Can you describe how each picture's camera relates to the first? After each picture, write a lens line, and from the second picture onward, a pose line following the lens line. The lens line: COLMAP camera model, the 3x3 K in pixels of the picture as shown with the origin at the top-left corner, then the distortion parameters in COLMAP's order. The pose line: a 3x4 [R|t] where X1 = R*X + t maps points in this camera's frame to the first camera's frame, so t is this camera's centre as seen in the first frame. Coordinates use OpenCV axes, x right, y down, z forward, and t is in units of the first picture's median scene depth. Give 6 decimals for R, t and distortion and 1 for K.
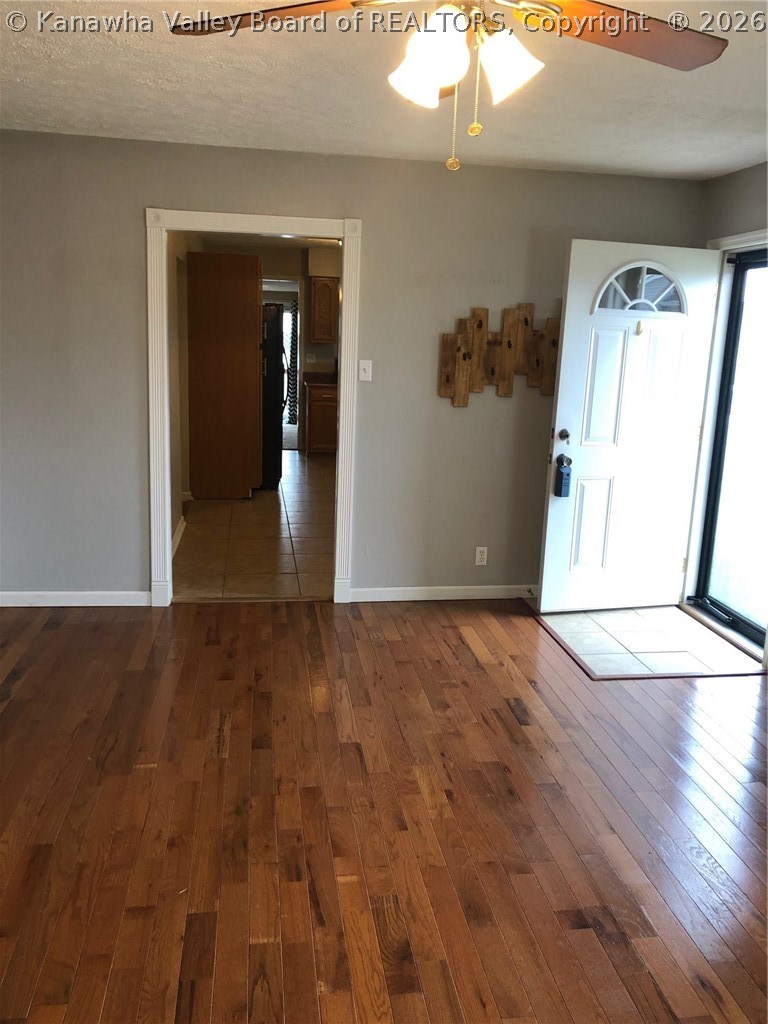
lens RADIAL K [[826.8, 0, 384.0], [0, 826.8, 512.0], [0, 0, 1]] dist [0.000559, -0.003679]
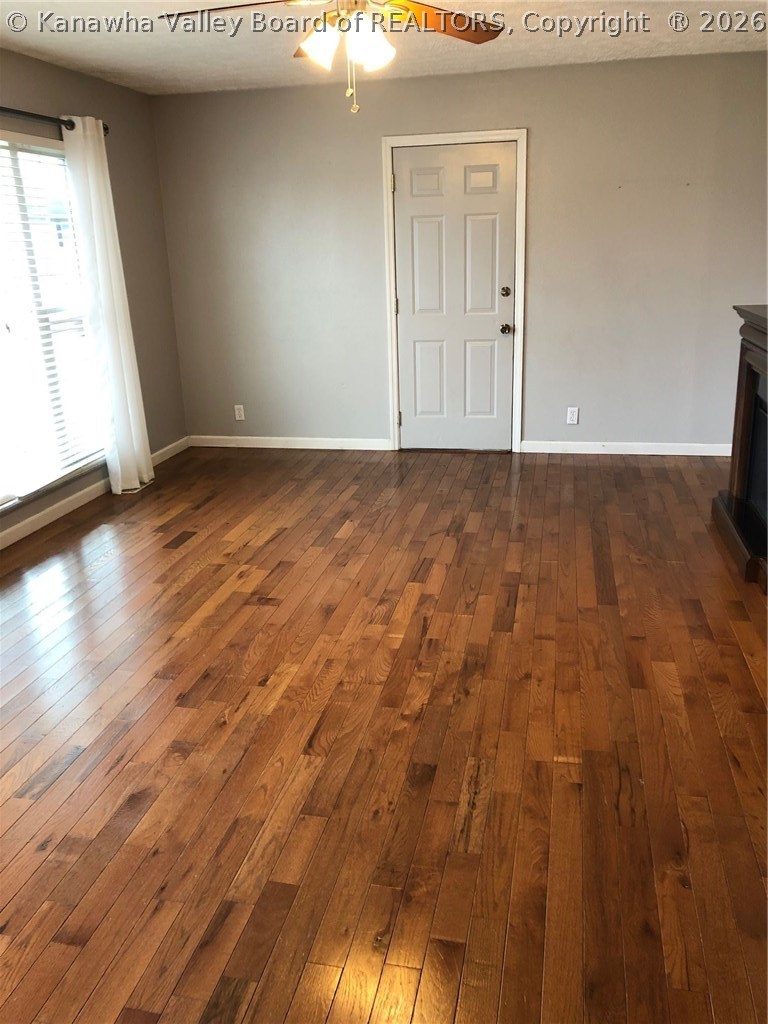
lens RADIAL K [[826.8, 0, 384.0], [0, 826.8, 512.0], [0, 0, 1]] dist [0.000559, -0.003679]
pose [[-0.937170, -0.119187, 0.327883, -0.381591], [0.067766, 0.859742, 0.506212, -0.357466], [-0.342229, 0.496626, -0.797648, 1.702621]]
